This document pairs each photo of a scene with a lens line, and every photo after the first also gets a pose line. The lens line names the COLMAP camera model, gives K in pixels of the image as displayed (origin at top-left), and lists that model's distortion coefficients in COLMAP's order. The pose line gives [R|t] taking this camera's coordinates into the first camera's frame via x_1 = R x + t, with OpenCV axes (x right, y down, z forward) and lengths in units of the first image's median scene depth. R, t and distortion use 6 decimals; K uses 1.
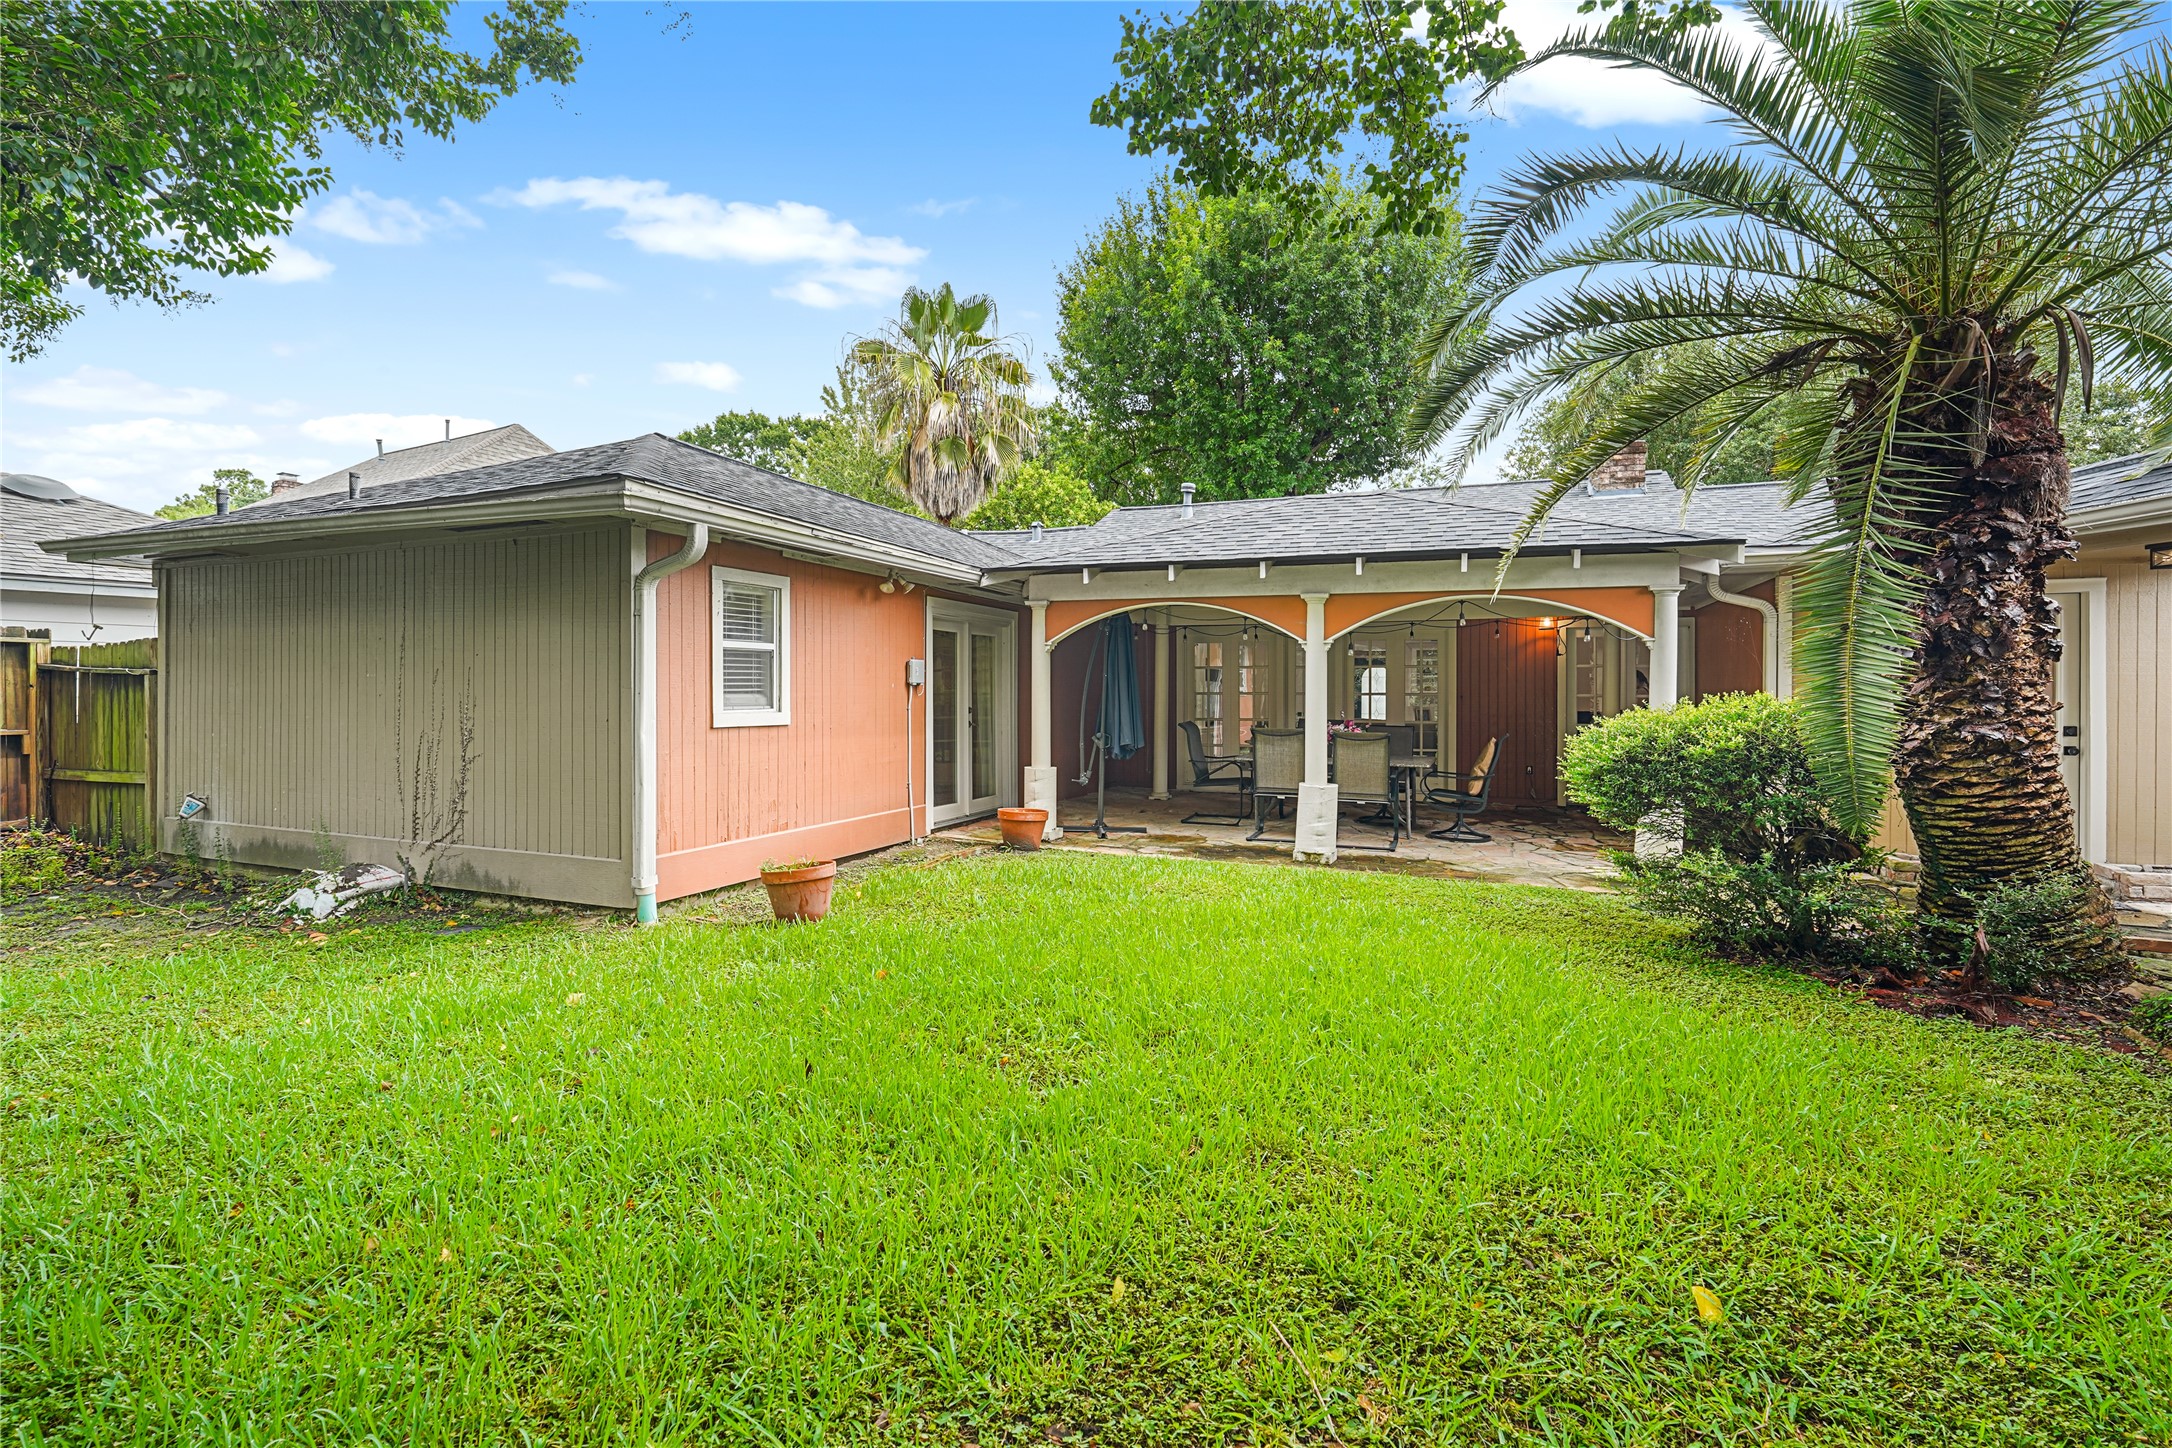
lens RADIAL K [[976.1, 0, 1095.7], [0, 976.1, 691.4], [0, 0, 1]] dist [-0.020011, 0.007909]
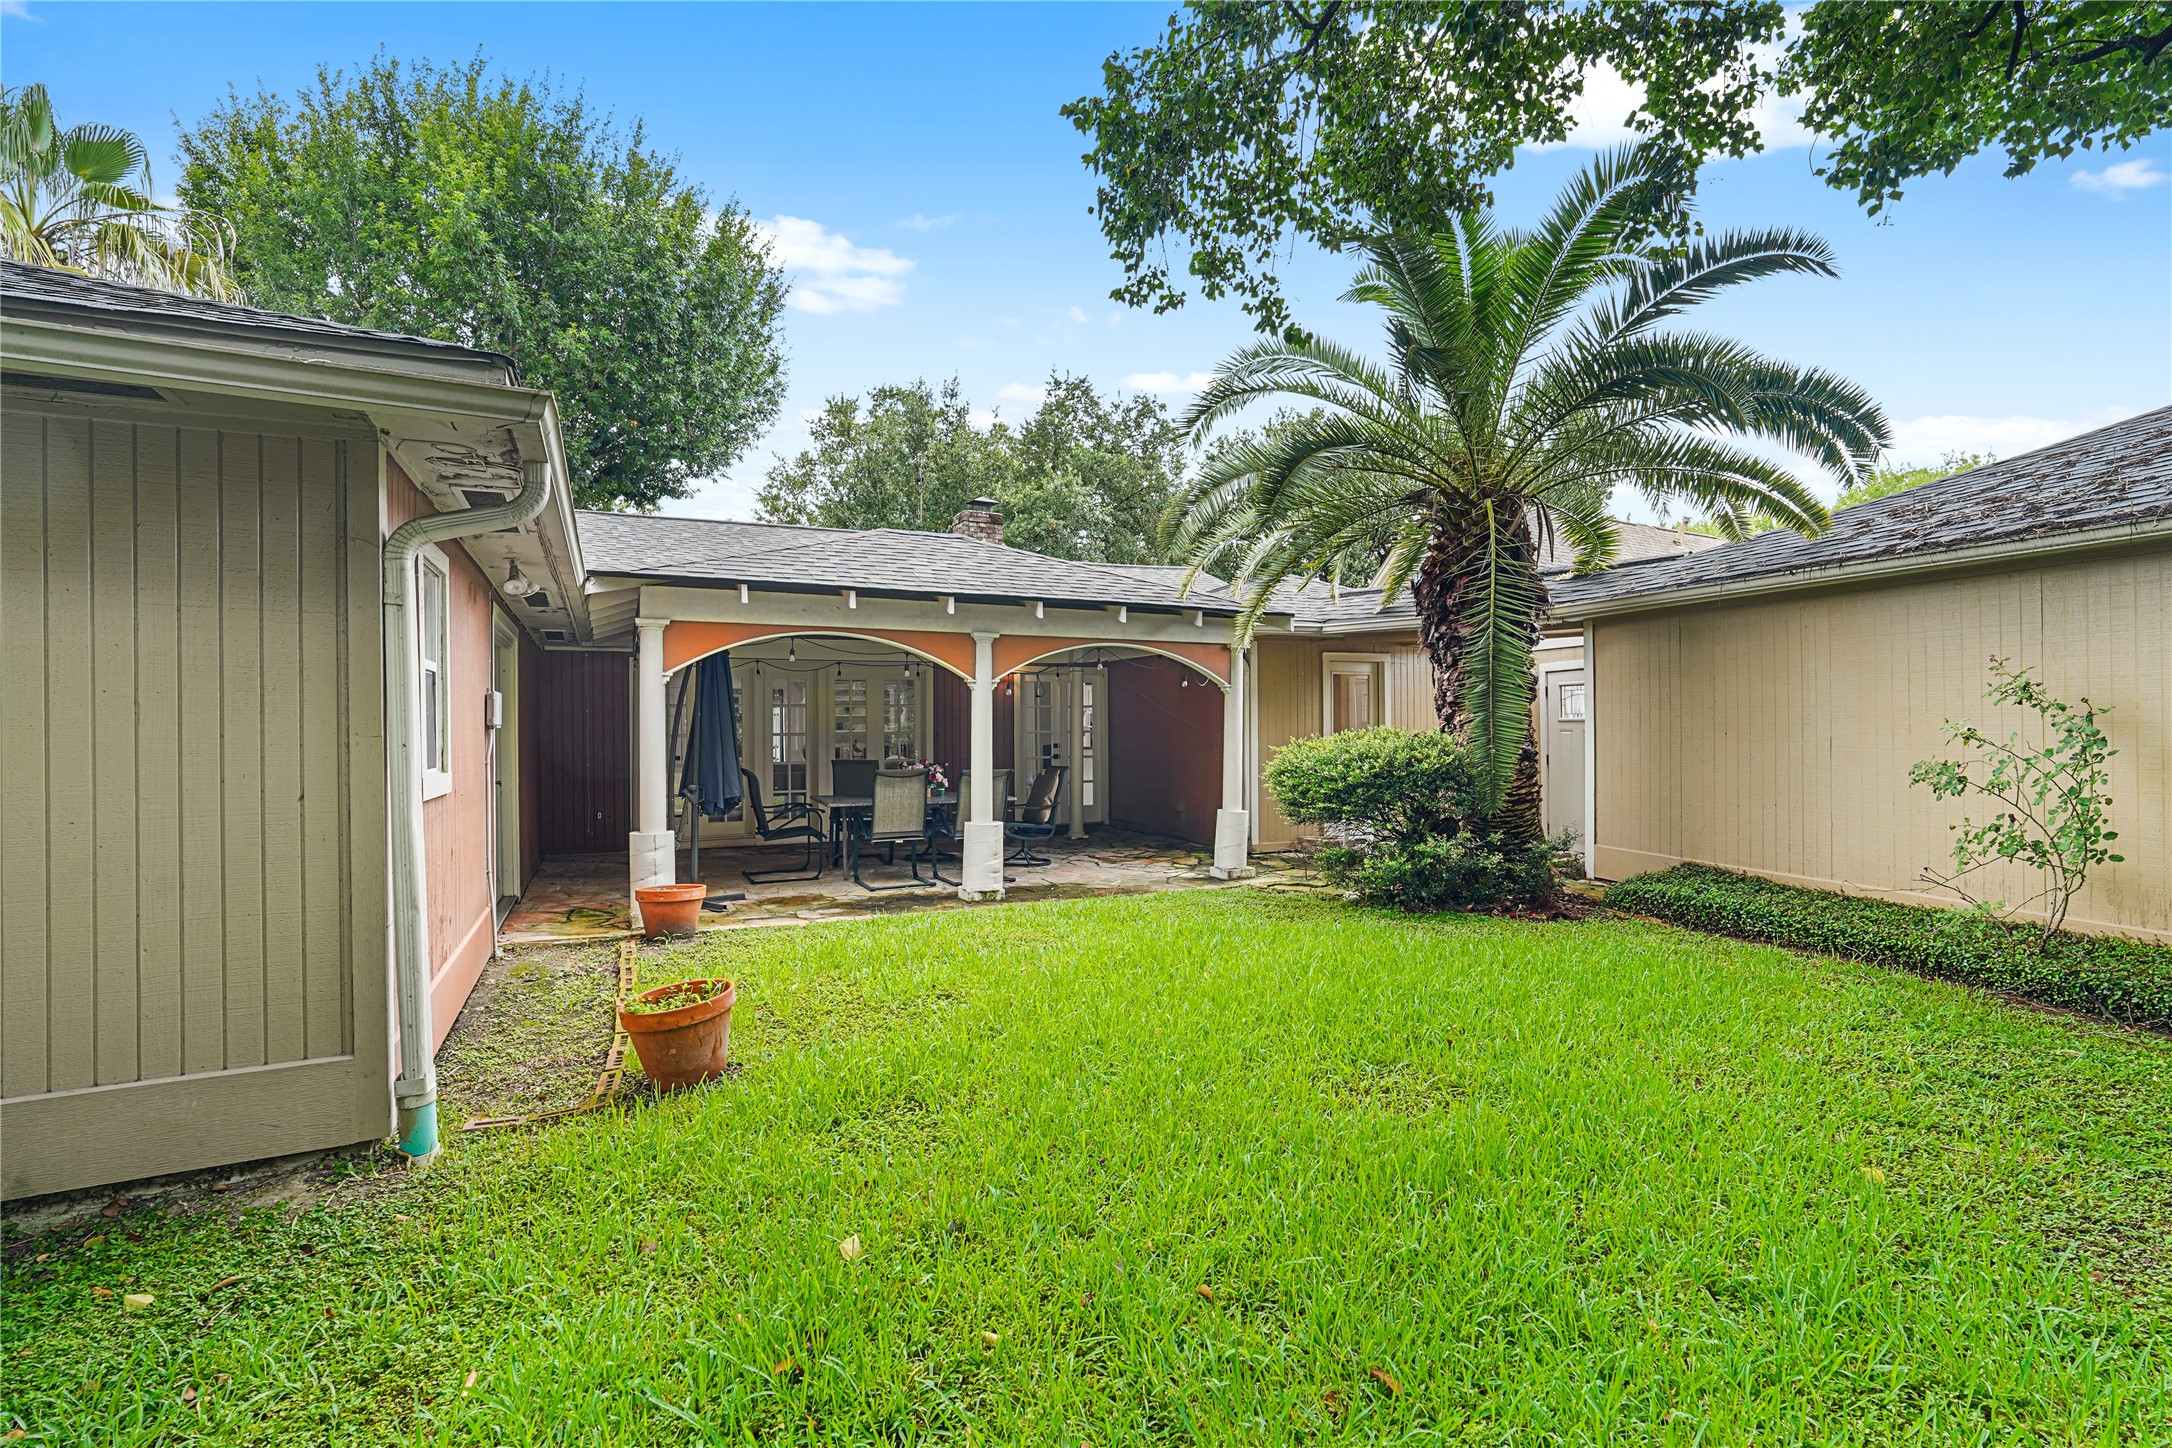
lens RADIAL K [[976.1, 0, 1086.9], [0, 976.1, 724.2], [0, 0, 1]] dist [-0.020011, 0.007909]
pose [[0.667220, -0.008049, 0.744818, -0.446789], [0.012704, 0.999919, -0.000575, -0.004035], [-0.744753, 0.009845, 0.667268, 0.244557]]
